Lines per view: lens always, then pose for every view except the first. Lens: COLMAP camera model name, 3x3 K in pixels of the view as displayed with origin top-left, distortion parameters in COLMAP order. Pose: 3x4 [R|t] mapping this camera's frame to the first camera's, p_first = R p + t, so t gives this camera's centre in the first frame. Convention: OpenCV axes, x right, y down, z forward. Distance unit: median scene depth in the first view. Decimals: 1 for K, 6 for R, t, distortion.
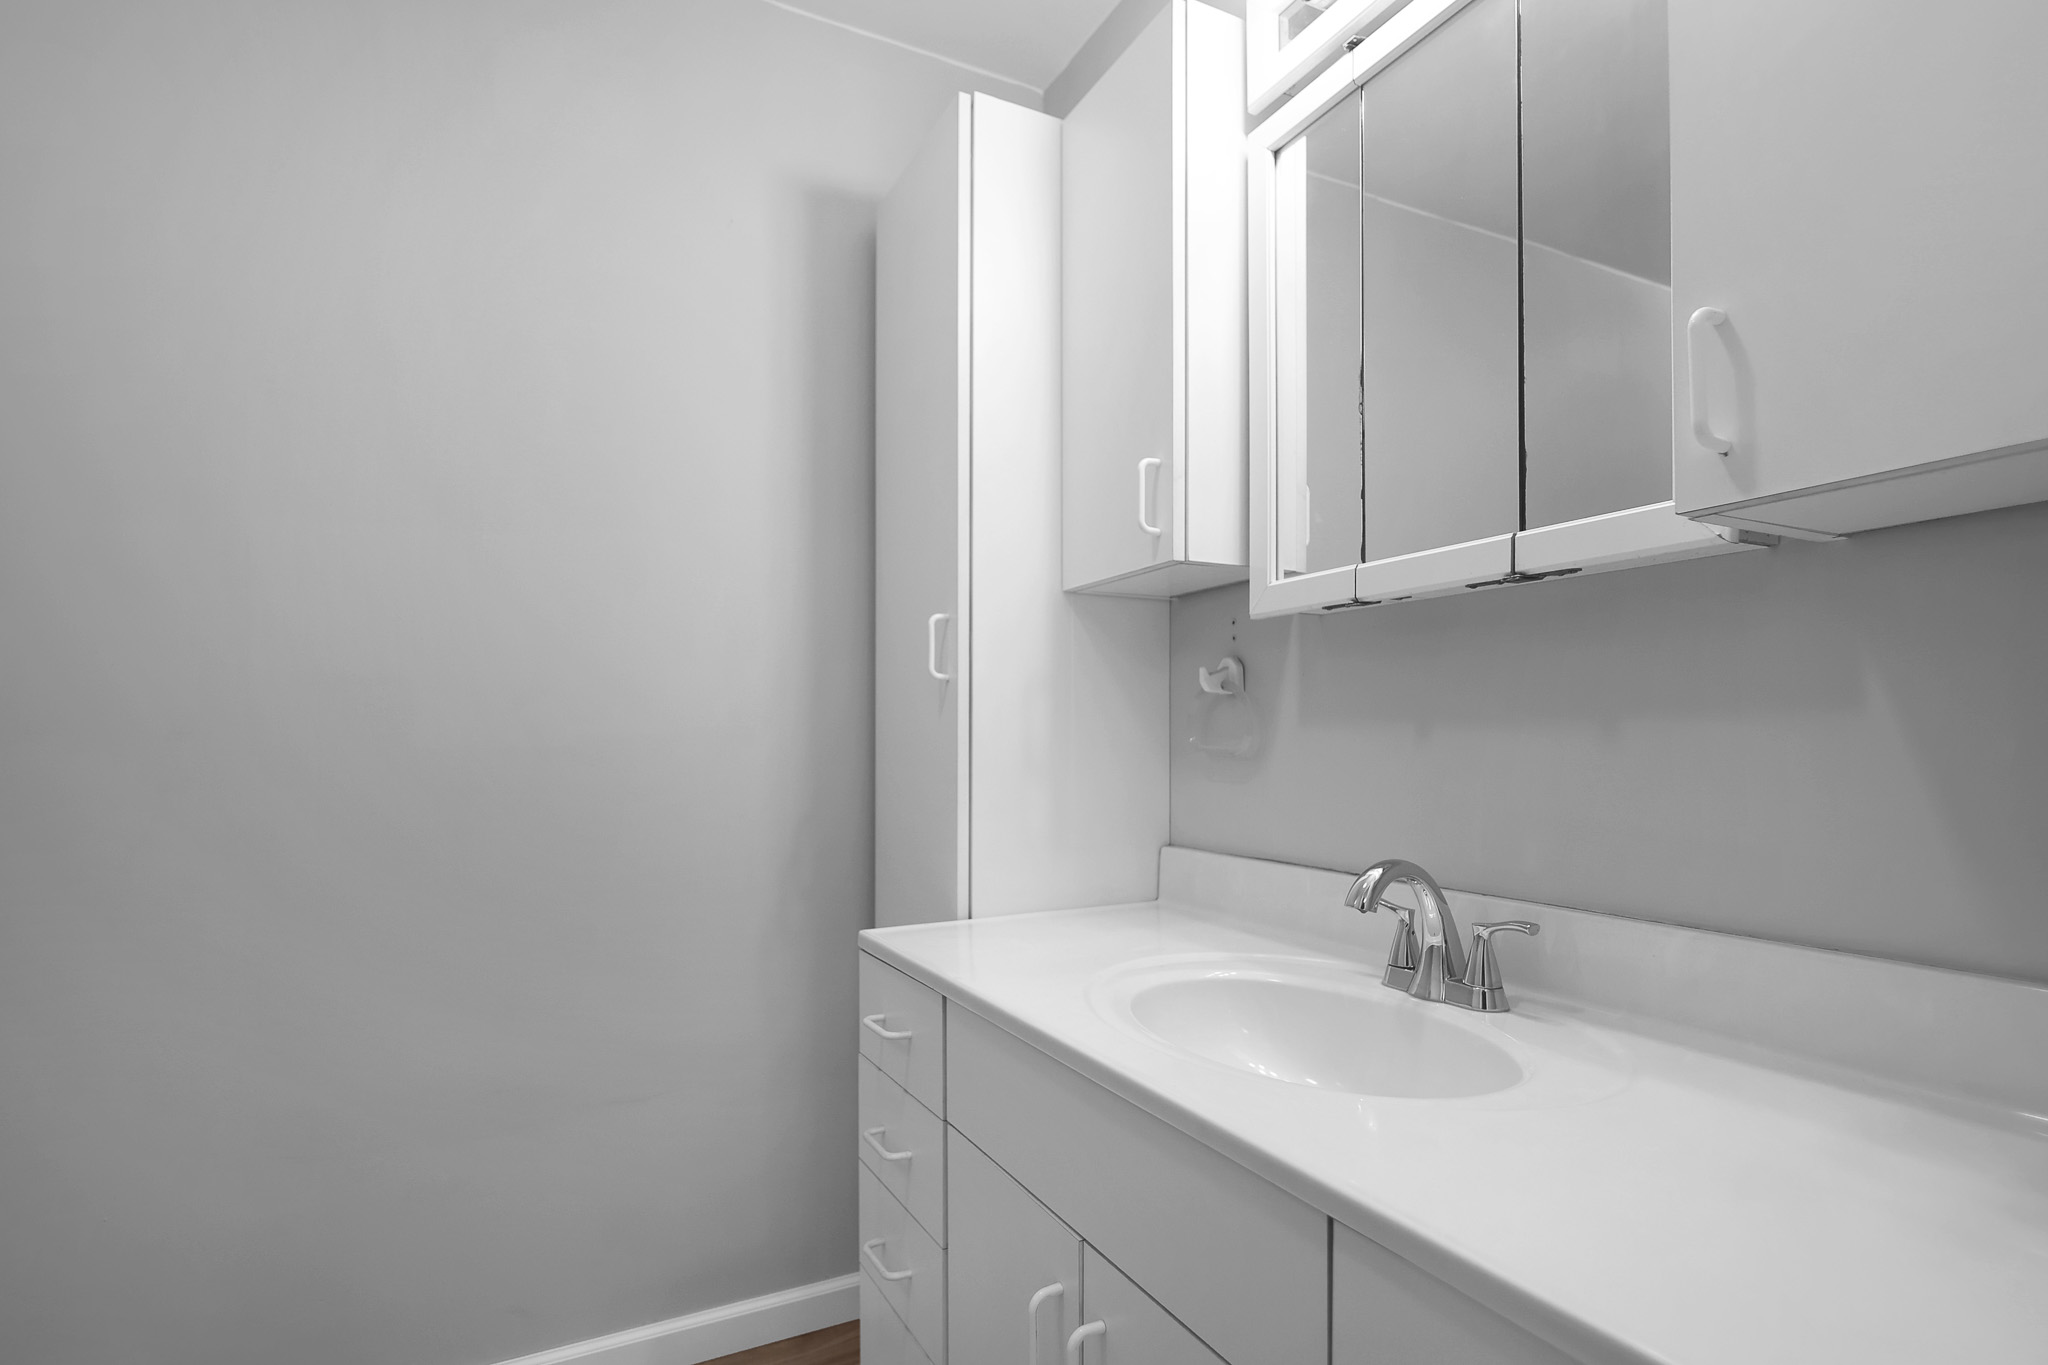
lens RADIAL K [[1015.4, 0, 1023.0], [0, 1015.4, 745.9], [0, 0, 1]] dist [0.000989, 0.000052]
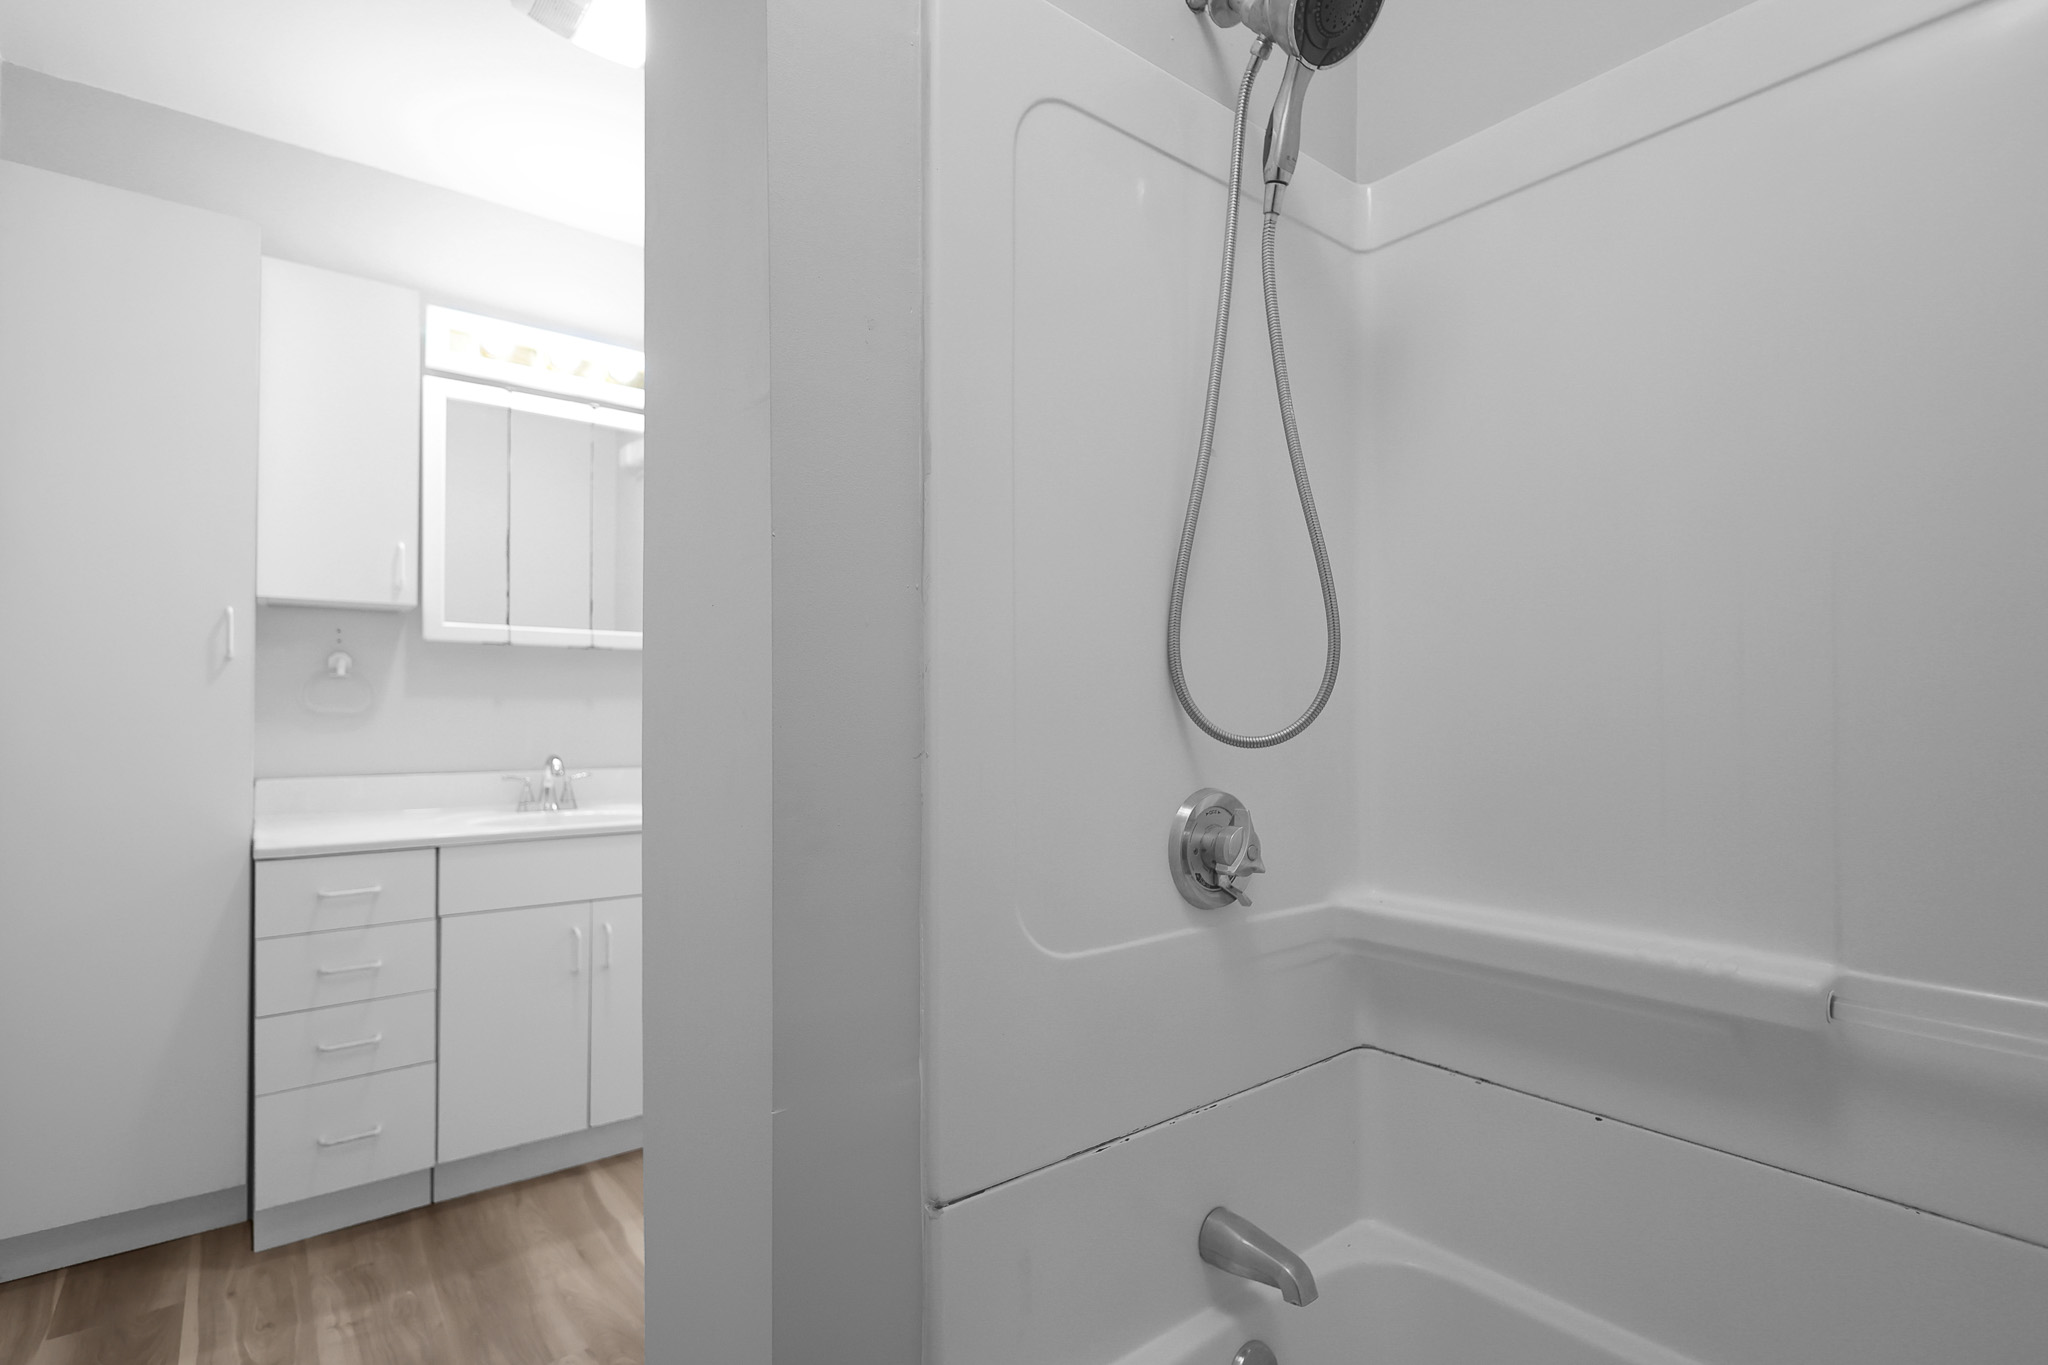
lens RADIAL K [[975.1, 0, 1008.5], [0, 975.1, 687.7], [0, 0, 1]] dist [0.001515, 0.000042]
pose [[-0.194222, 0.026288, 0.980605, -1.864787], [0.003236, 0.999653, -0.026158, 0.013216], [-0.980952, -0.001907, -0.194239, 0.334277]]
